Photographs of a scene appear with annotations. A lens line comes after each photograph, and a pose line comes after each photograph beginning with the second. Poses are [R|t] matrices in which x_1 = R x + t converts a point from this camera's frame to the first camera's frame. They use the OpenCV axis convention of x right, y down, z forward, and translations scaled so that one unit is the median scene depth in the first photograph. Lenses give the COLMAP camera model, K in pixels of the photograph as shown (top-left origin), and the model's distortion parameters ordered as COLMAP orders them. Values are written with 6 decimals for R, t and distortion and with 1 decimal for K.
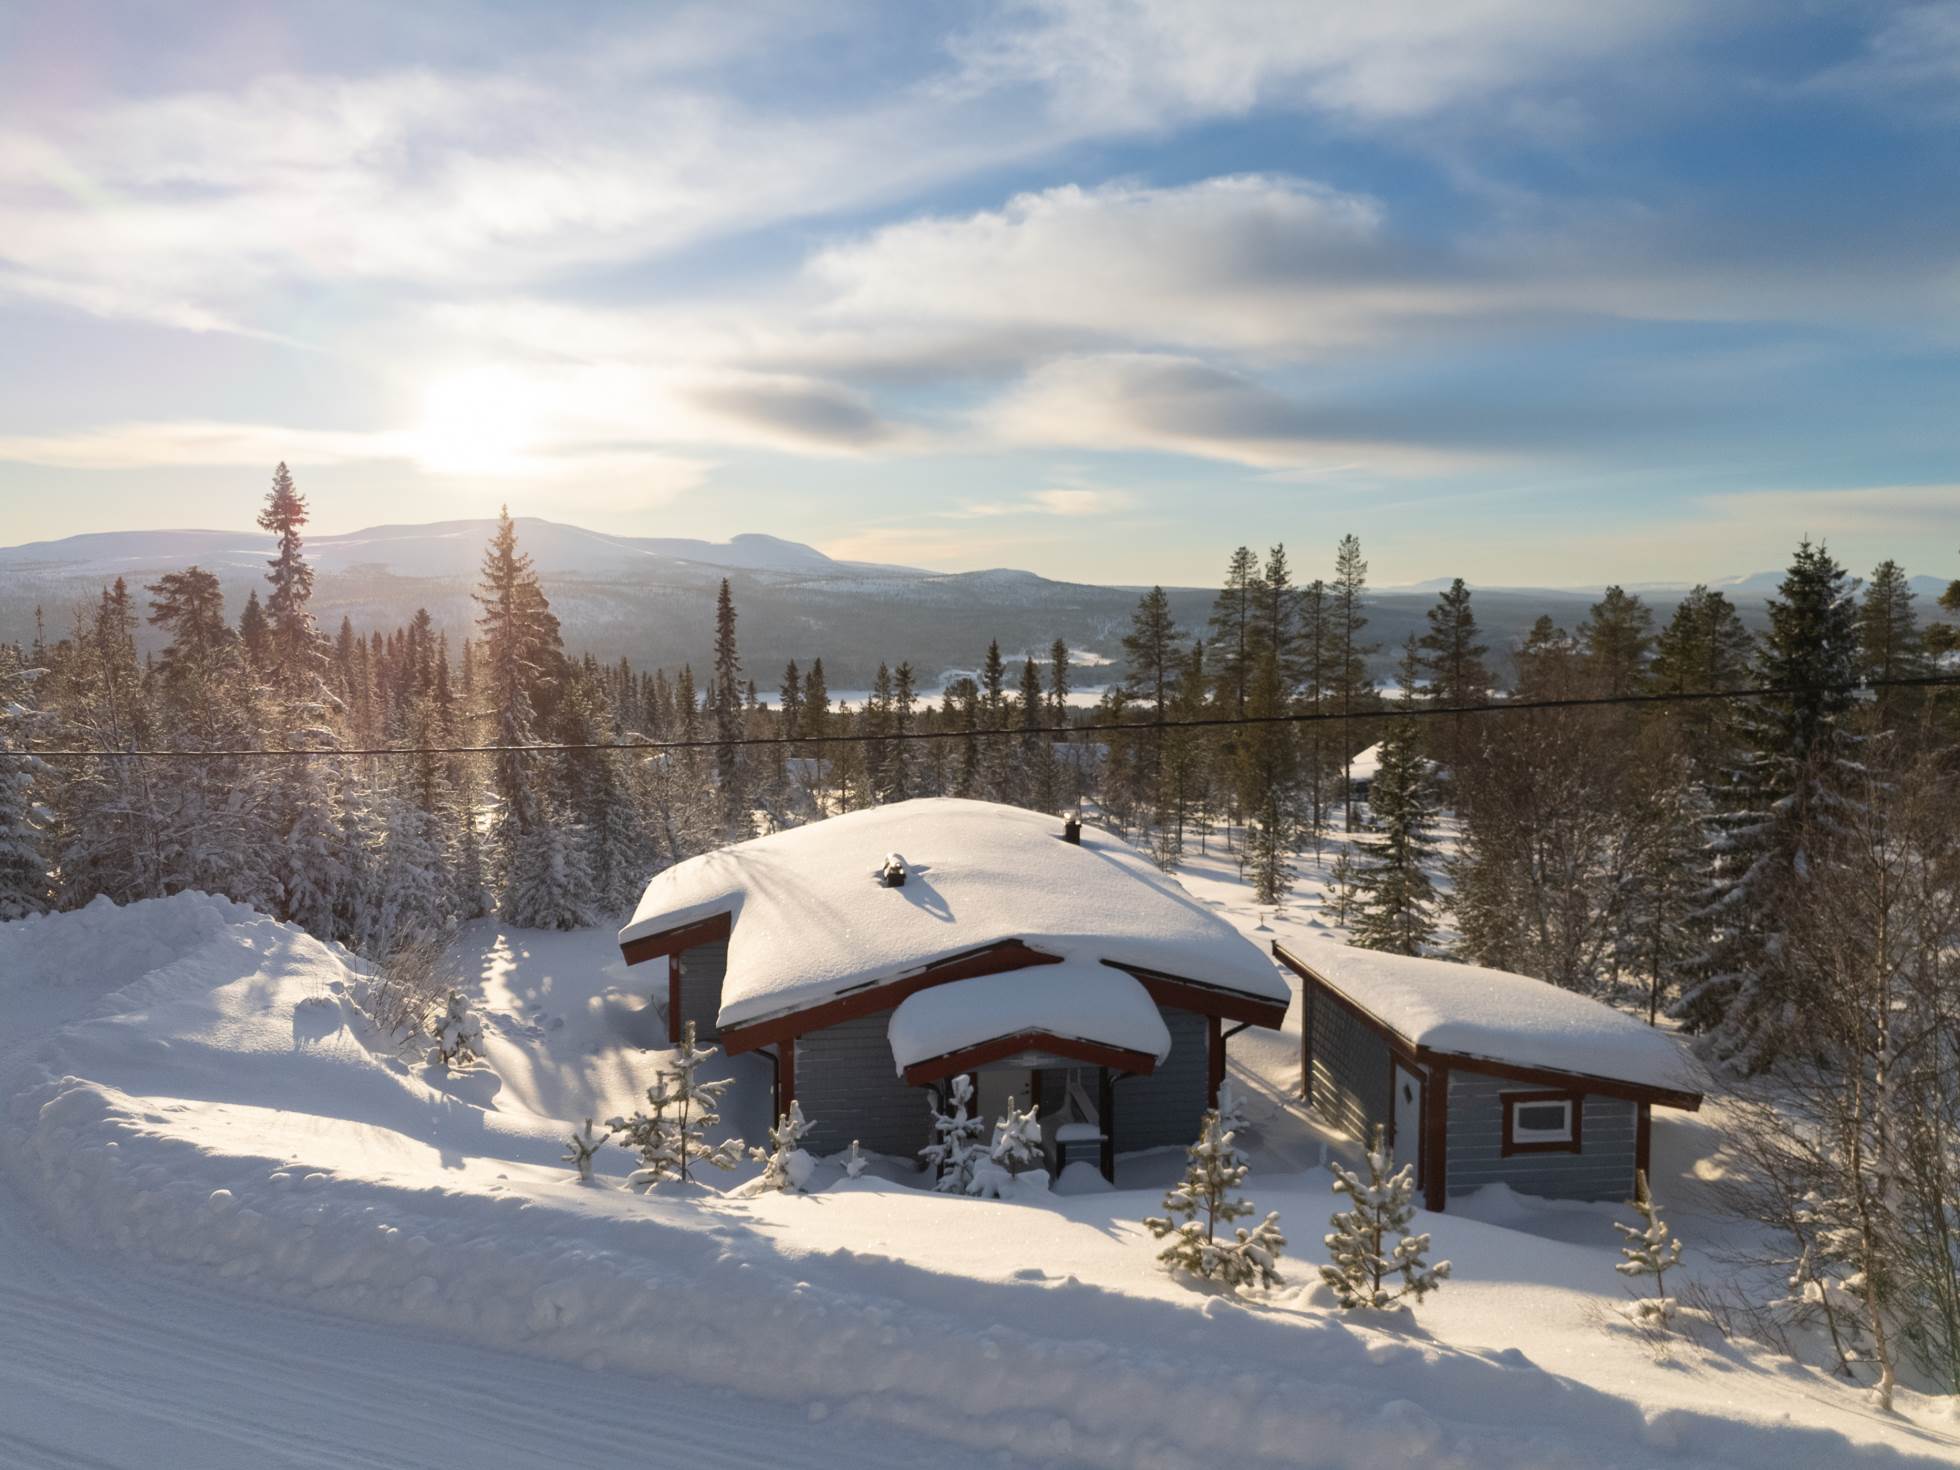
lens RADIAL K [[1435.1, 0, 980.3], [0, 1435.1, 725.9], [0, 0, 1]] dist [0.217787, -0.465108]
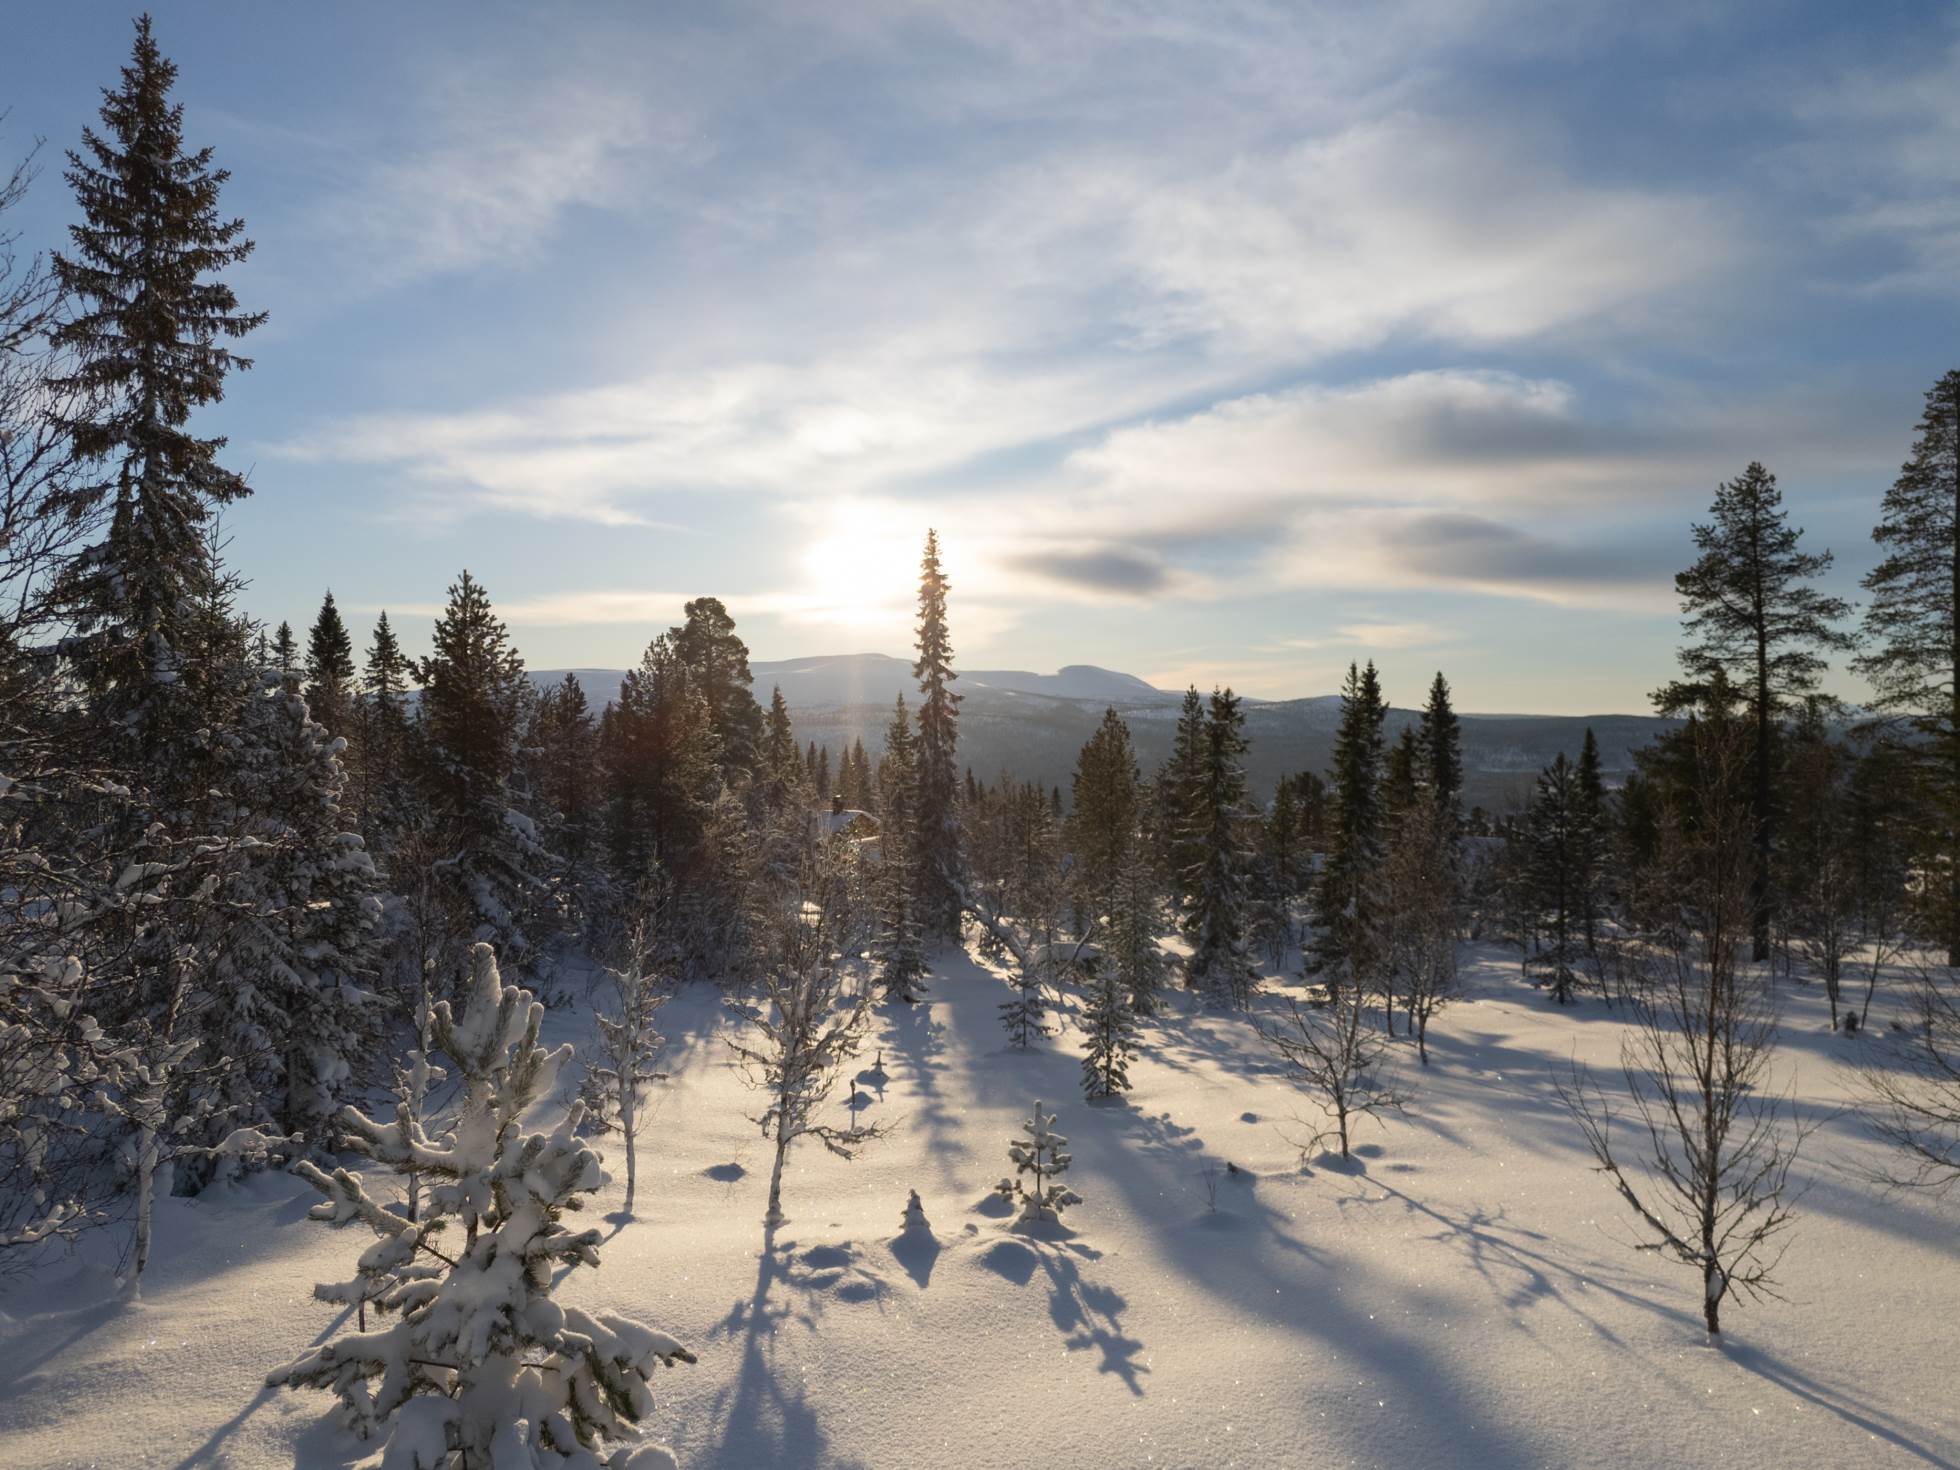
lens RADIAL K [[1438.4, 0, 983.1], [0, 1438.4, 735.0], [0, 0, 1]] dist [0.086361, -0.089411]
pose [[0.975291, -0.001689, -0.220916, -0.022960], [-0.016751, 0.996527, -0.081572, 0.039619], [0.220286, 0.083257, 0.971876, 0.468906]]
